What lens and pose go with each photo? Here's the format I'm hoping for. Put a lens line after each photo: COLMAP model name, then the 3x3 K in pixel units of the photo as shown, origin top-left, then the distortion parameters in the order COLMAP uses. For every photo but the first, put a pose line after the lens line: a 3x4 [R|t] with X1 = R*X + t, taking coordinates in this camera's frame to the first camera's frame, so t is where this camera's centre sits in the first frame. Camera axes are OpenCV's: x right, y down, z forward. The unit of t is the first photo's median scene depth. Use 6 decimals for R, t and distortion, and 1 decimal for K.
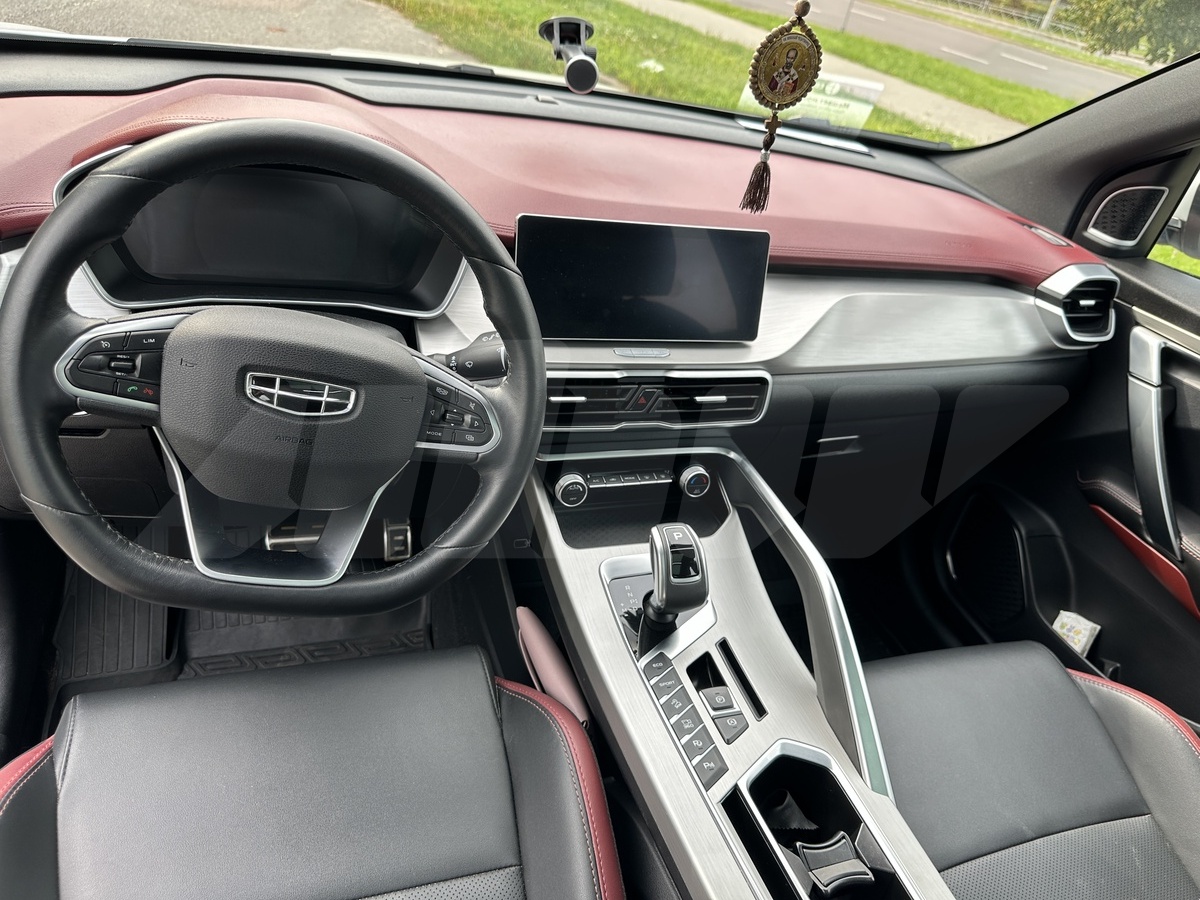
lens RADIAL K [[905.2, 0, 600.0], [0, 905.2, 450.0], [0, 0, 1]] dist [0.093472, -0.206680]
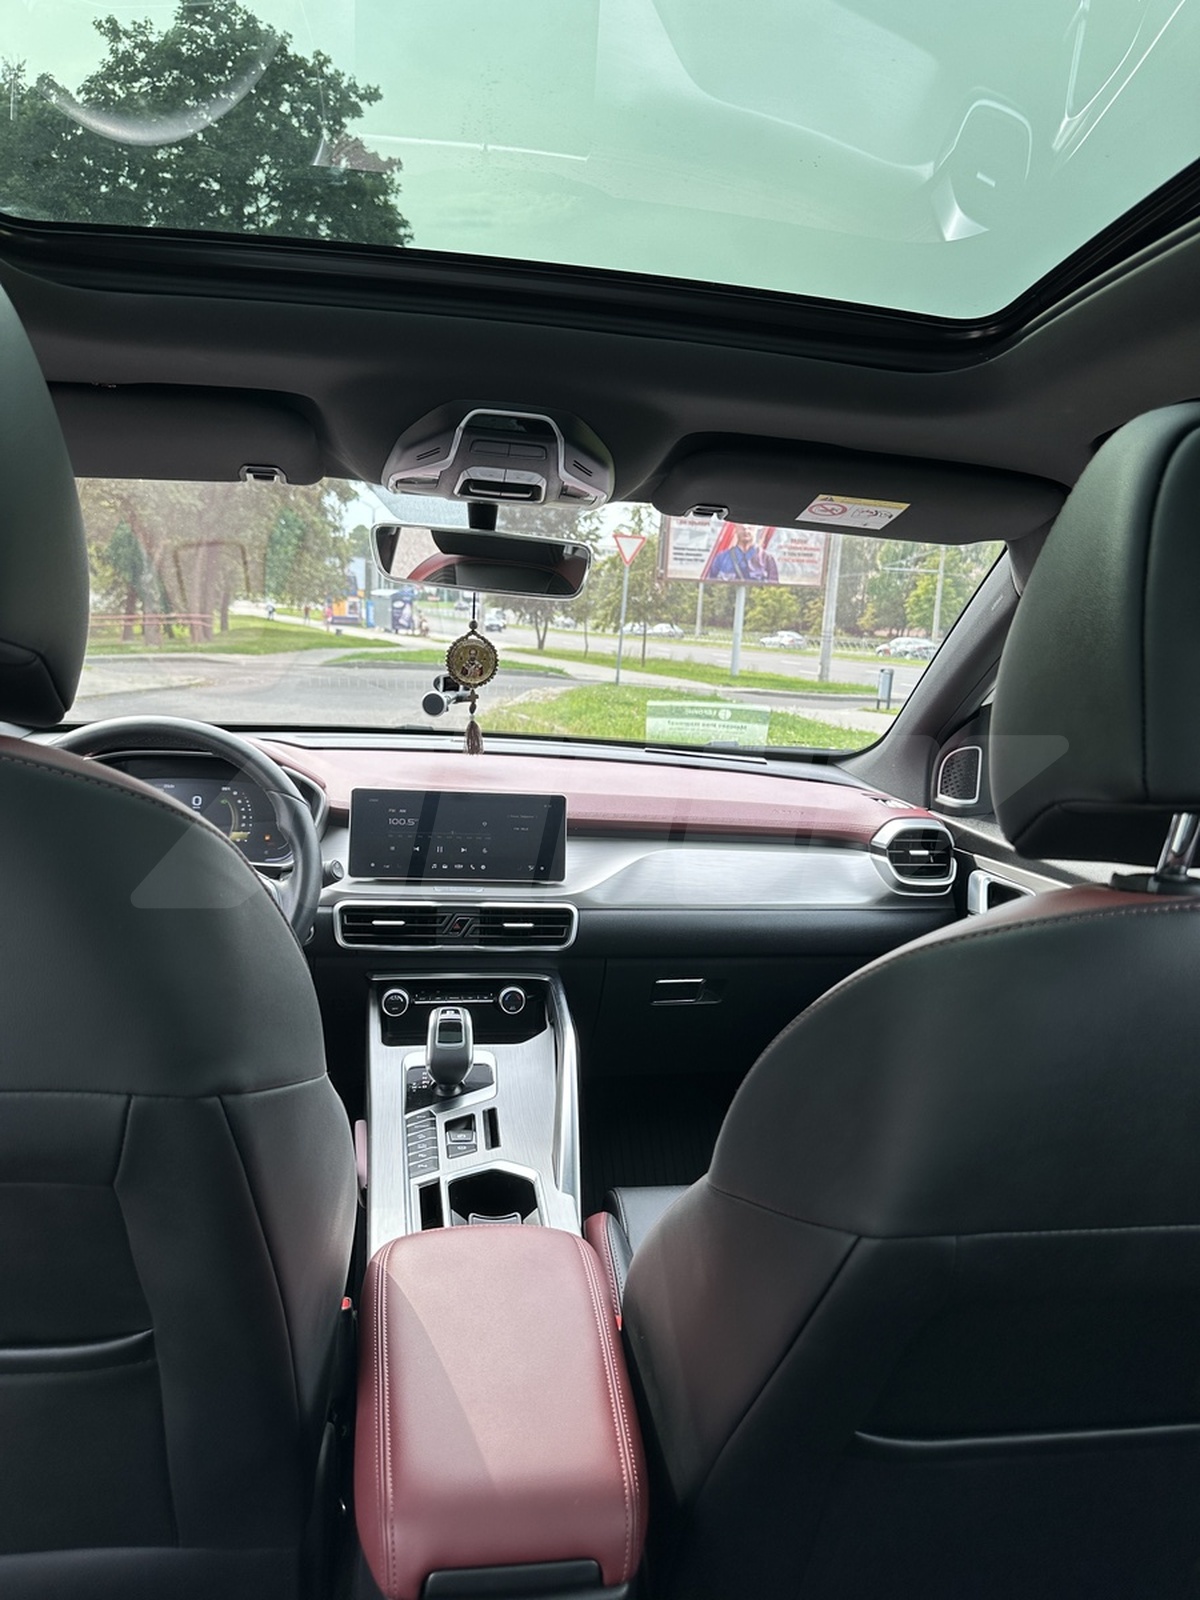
lens RADIAL K [[1207.0, 0, 600.0], [0, 1207.0, 800.0], [0, 0, 1]] dist [0.093472, -0.206680]
pose [[0.967928, -0.096723, -0.231864, 0.563001], [-0.006107, 0.913587, -0.406598, 0.404767], [0.251155, 0.394974, 0.883695, -0.421934]]
